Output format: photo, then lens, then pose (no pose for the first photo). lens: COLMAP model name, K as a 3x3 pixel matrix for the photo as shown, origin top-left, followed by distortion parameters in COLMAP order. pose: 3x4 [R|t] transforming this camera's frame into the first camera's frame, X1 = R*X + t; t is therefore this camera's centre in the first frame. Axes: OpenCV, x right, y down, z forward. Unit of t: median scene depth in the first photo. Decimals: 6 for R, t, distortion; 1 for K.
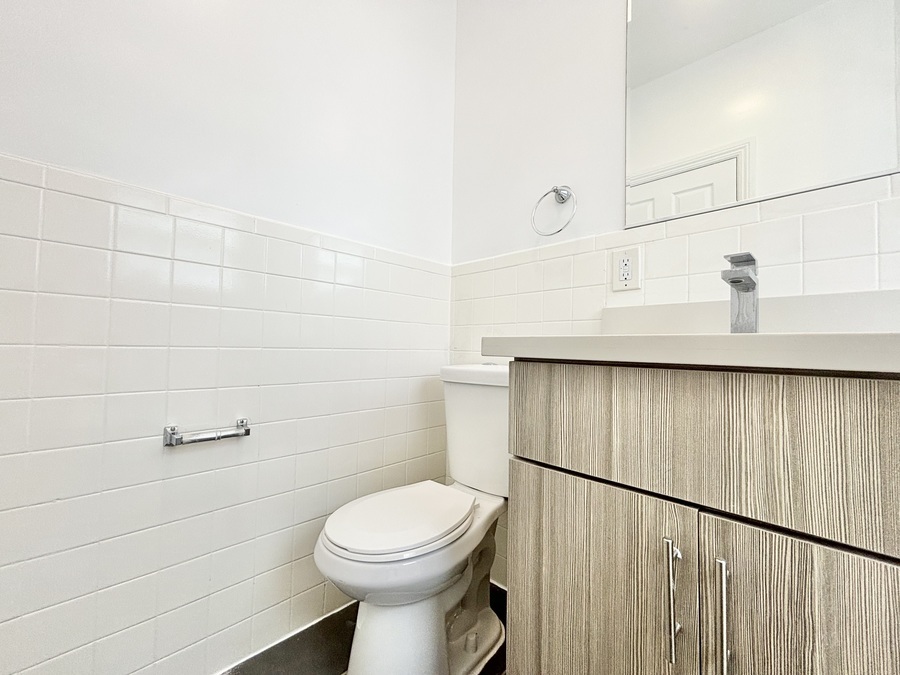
lens RADIAL K [[364.6, 0, 450.0], [0, 364.6, 337.5], [0, 0, 1]] dist [-0.000964, 0.000093]
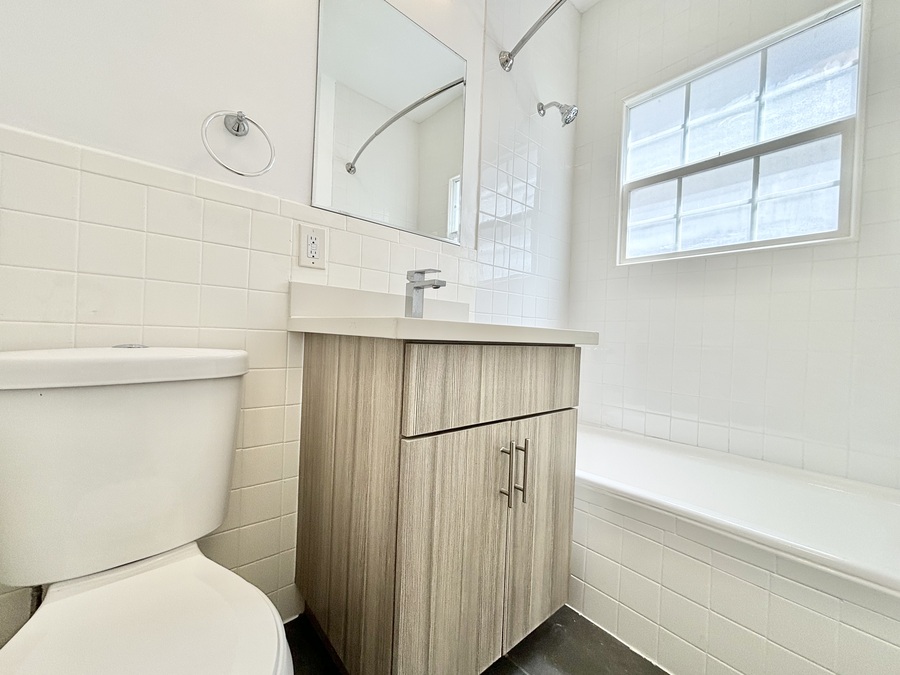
lens RADIAL K [[361.0, 0, 451.8], [0, 361.0, 334.3], [0, 0, 1]] dist [0.024415, 0.000026]
pose [[0.075755, -0.019356, 0.996939, -0.877566], [-0.068318, 0.997361, 0.024555, 0.008972], [-0.994783, -0.069969, 0.074233, 0.901912]]
